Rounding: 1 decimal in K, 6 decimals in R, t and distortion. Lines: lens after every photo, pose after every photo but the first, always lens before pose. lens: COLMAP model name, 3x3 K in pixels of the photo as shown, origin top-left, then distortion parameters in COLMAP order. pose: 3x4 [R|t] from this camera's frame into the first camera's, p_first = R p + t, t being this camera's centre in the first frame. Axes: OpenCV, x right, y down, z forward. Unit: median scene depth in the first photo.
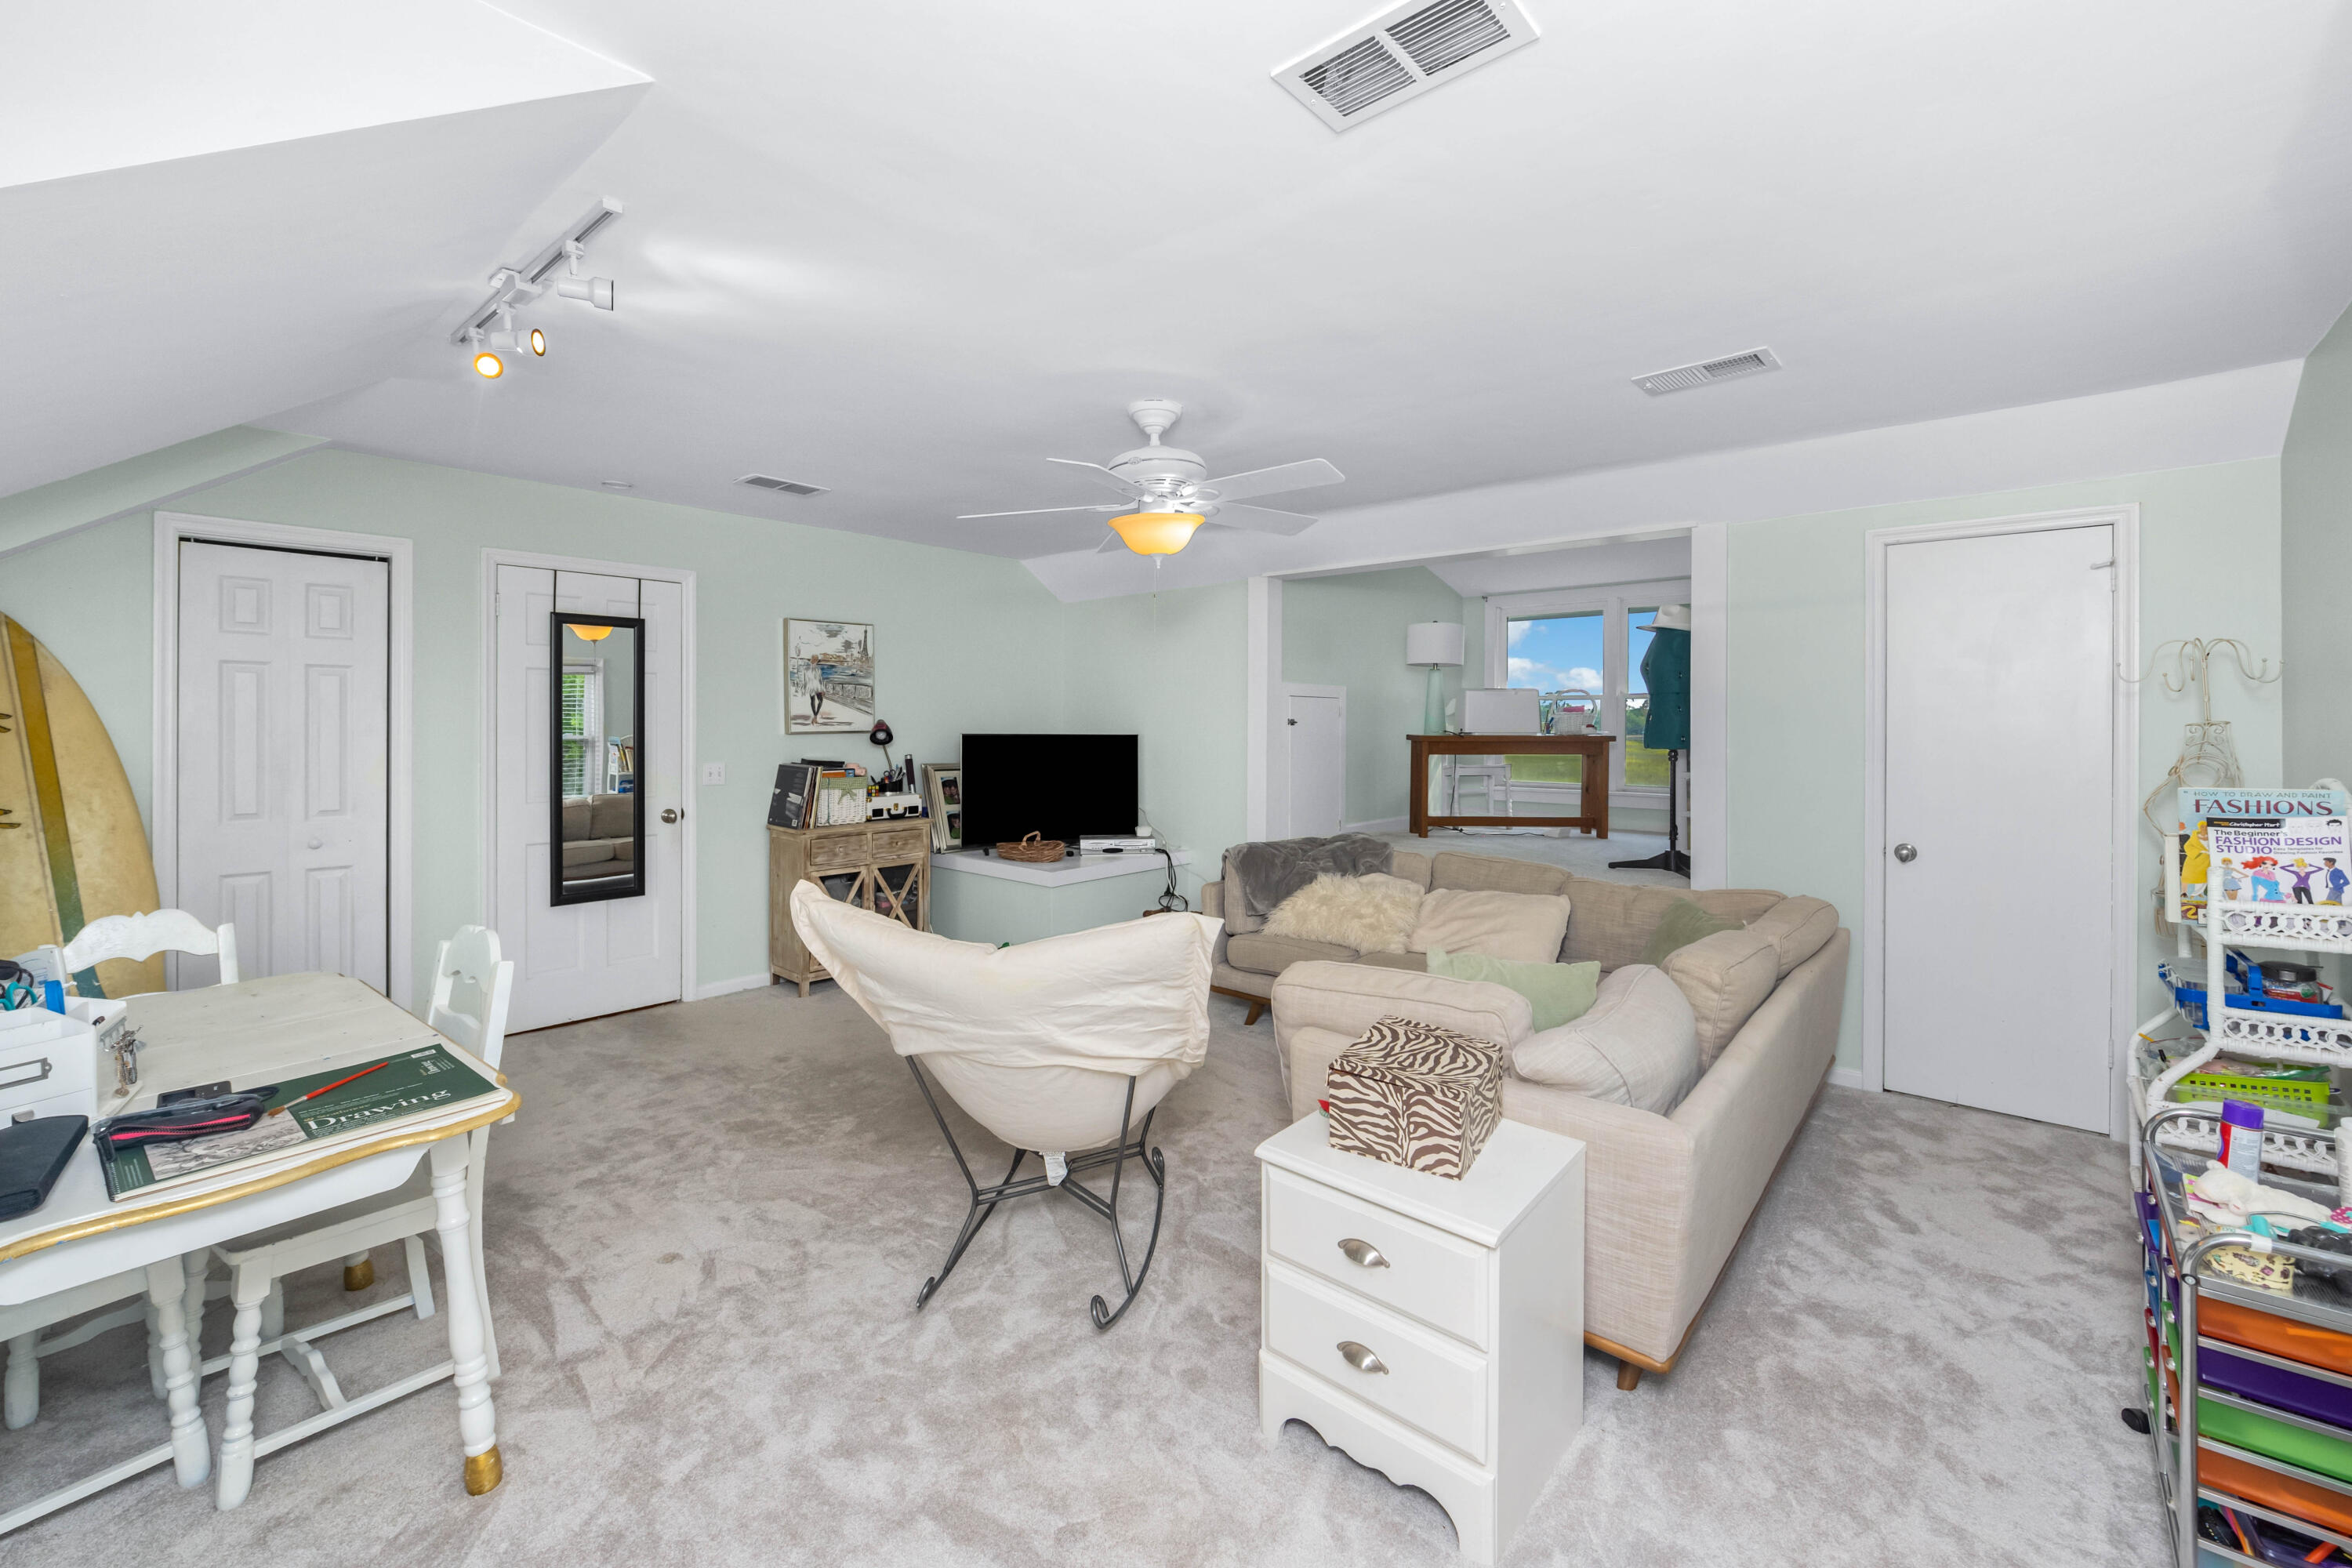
lens RADIAL K [[960.5, 0, 1169.3], [0, 960.5, 740.0], [0, 0, 1]] dist [-0.002245, -0.000230]
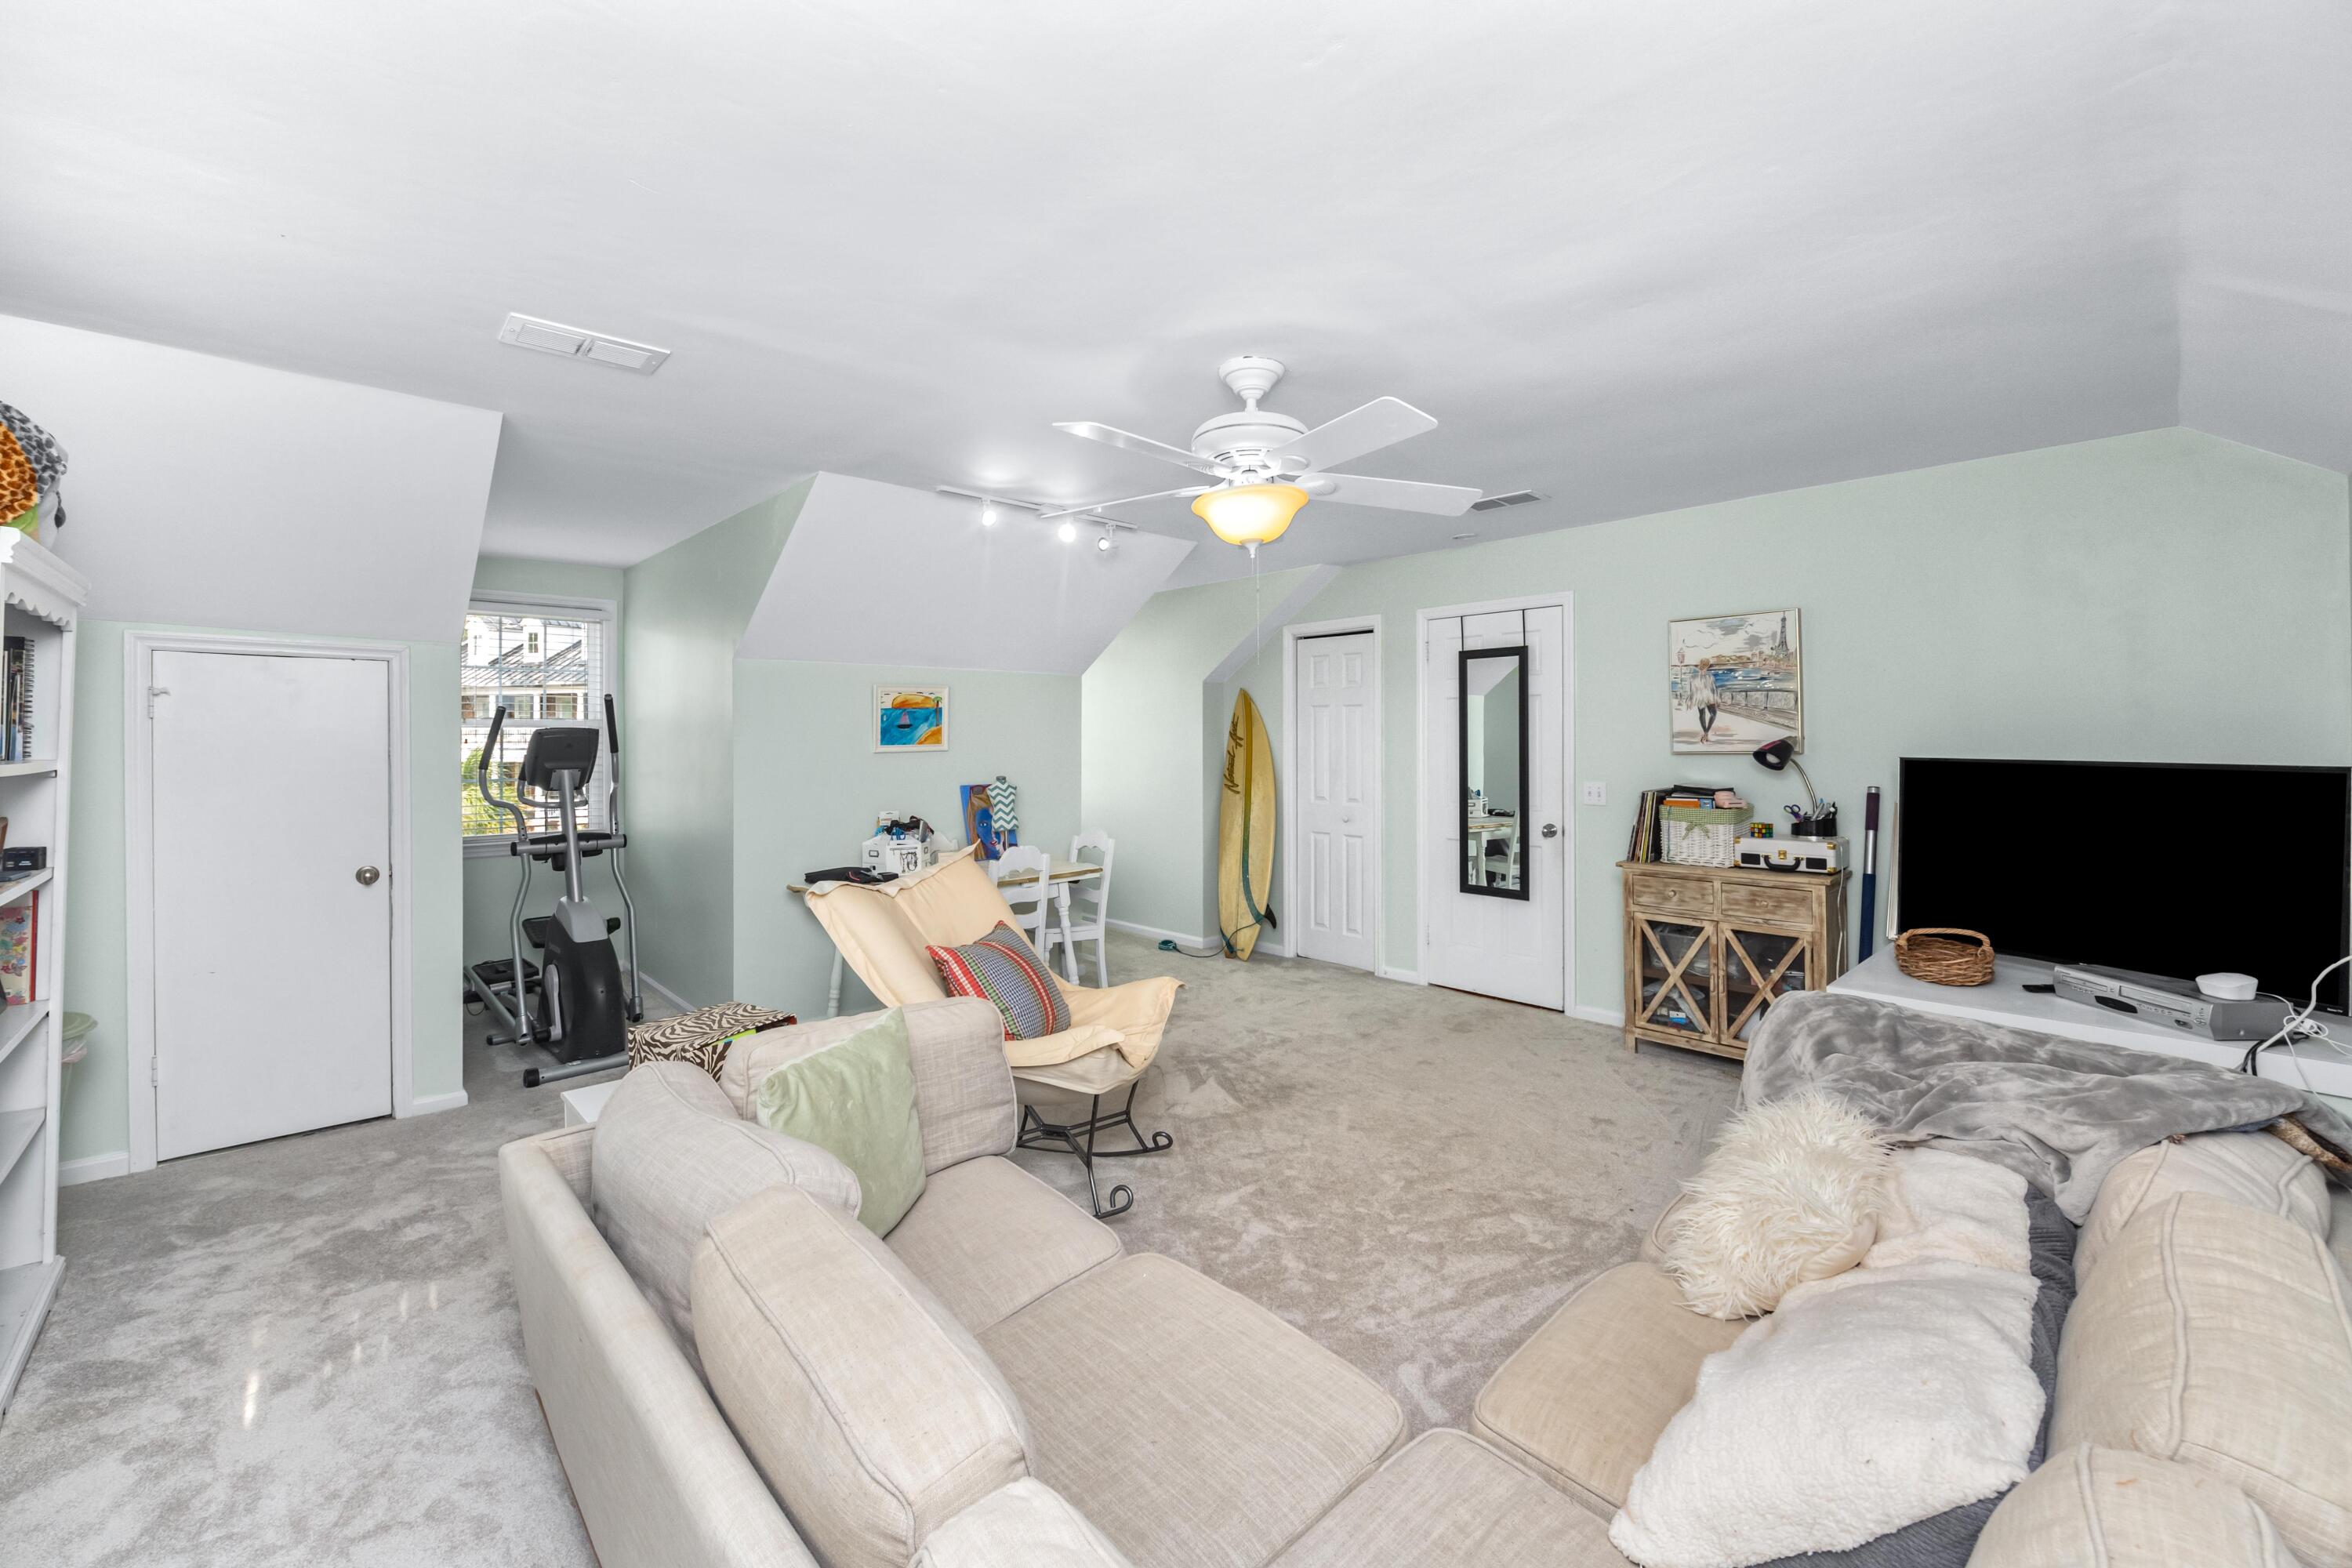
lens RADIAL K [[960.5, 0, 1169.3], [0, 960.5, 740.0], [0, 0, 1]] dist [-0.002245, -0.000230]
pose [[-0.097893, -0.002226, -0.995194, 0.506649], [-0.012316, 0.999924, -0.001025, -0.011974], [0.995121, 0.012156, -0.097913, 0.624248]]
